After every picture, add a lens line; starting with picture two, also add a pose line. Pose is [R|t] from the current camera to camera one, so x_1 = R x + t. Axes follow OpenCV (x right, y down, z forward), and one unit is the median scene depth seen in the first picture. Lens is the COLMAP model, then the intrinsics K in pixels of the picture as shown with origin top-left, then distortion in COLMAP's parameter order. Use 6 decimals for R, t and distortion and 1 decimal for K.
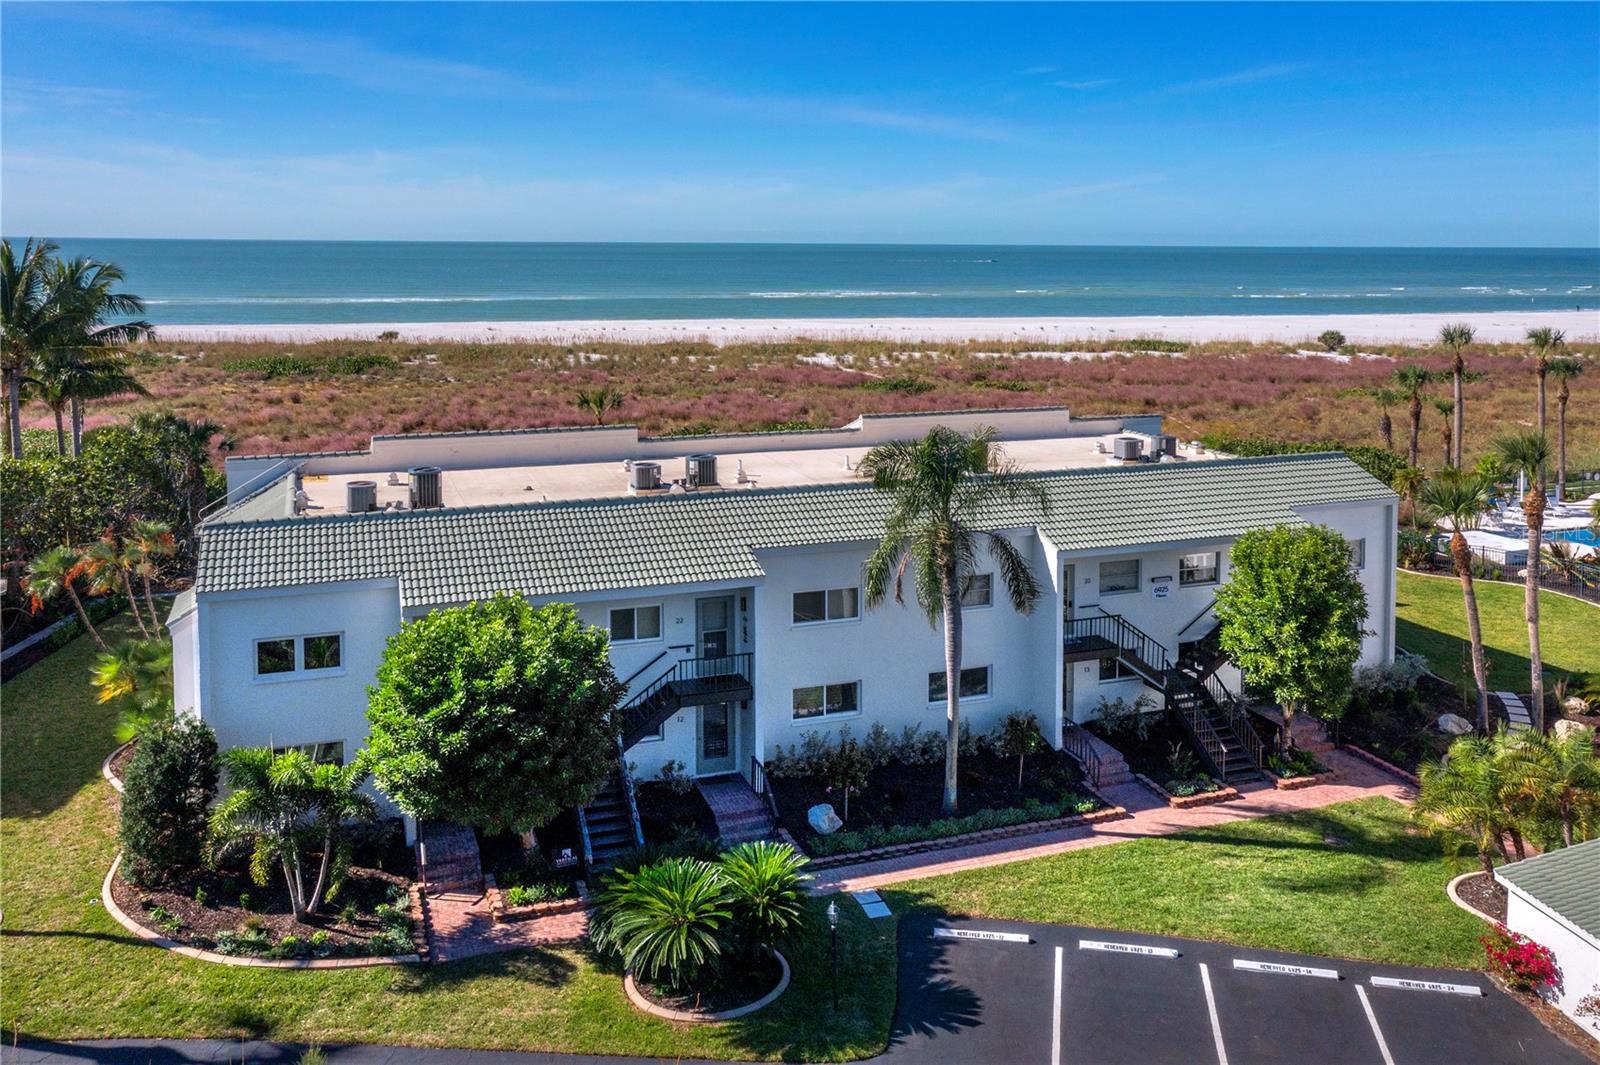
lens RADIAL K [[1181.3, 0, 799.5], [0, 1181.3, 383.3], [0, 0, 1]] dist [0.001146, 0.008313]
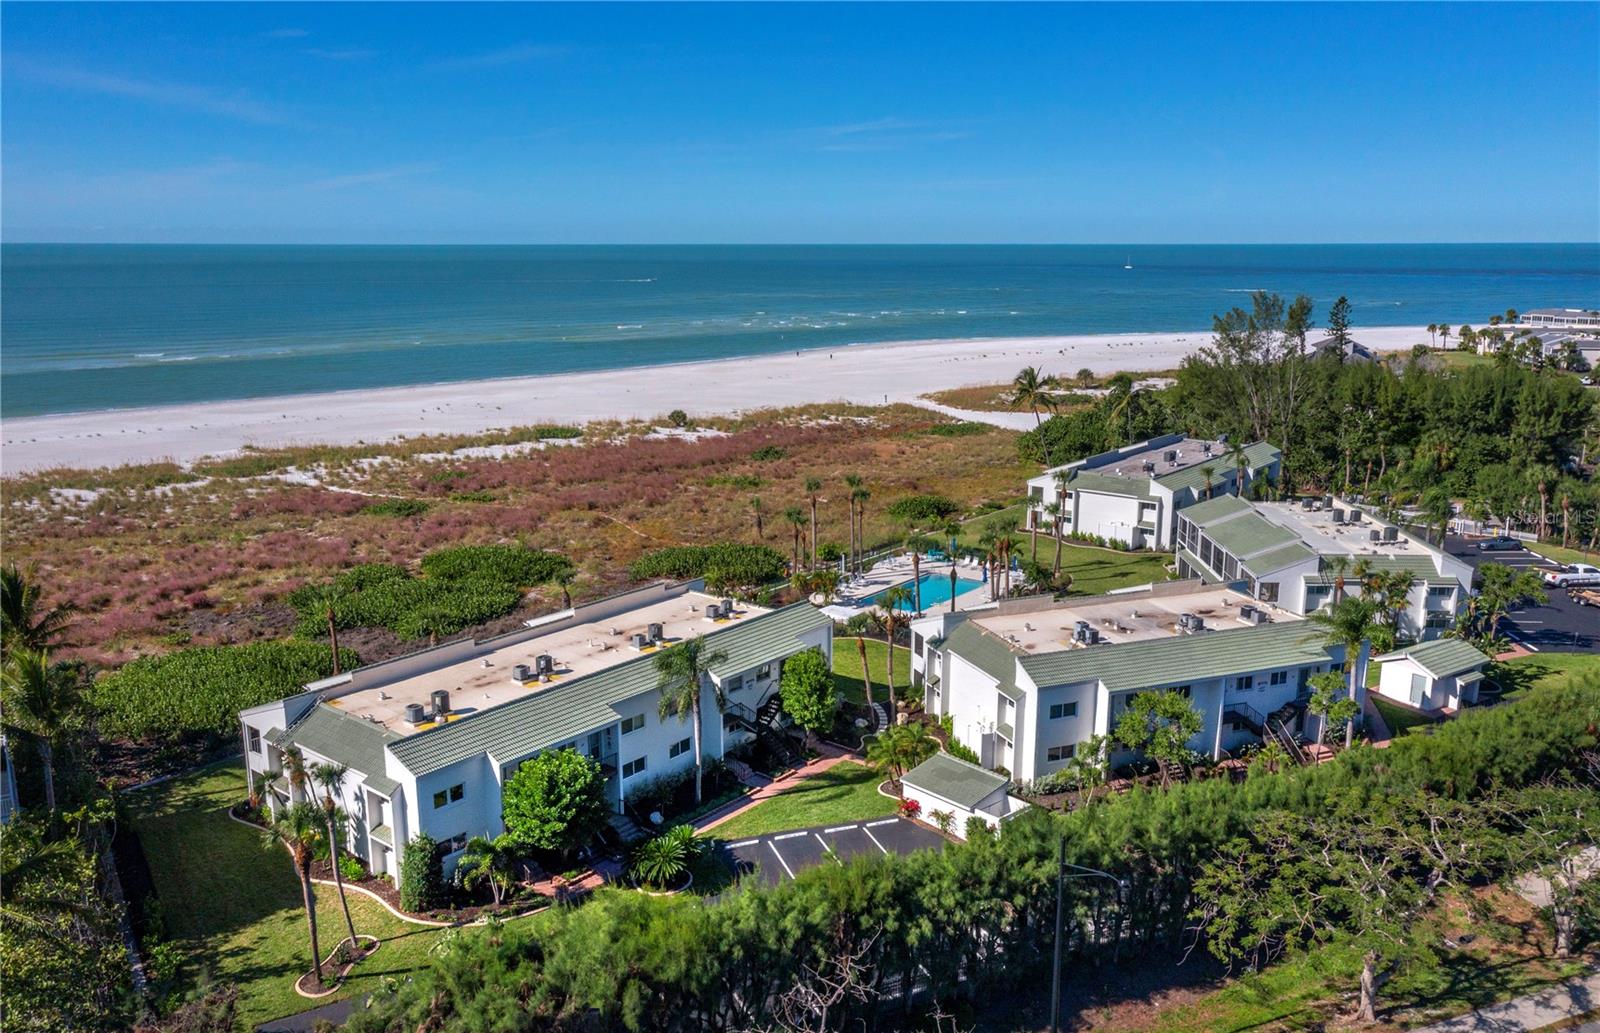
lens RADIAL K [[1281.7, 0, 835.0], [0, 1281.7, 481.4], [0, 0, 1]] dist [0.004536, -0.000840]
pose [[0.814806, -0.071314, 0.575330, -0.985103], [0.016933, 0.994909, 0.099341, -0.473329], [-0.579486, -0.071201, 0.811866, -1.059353]]
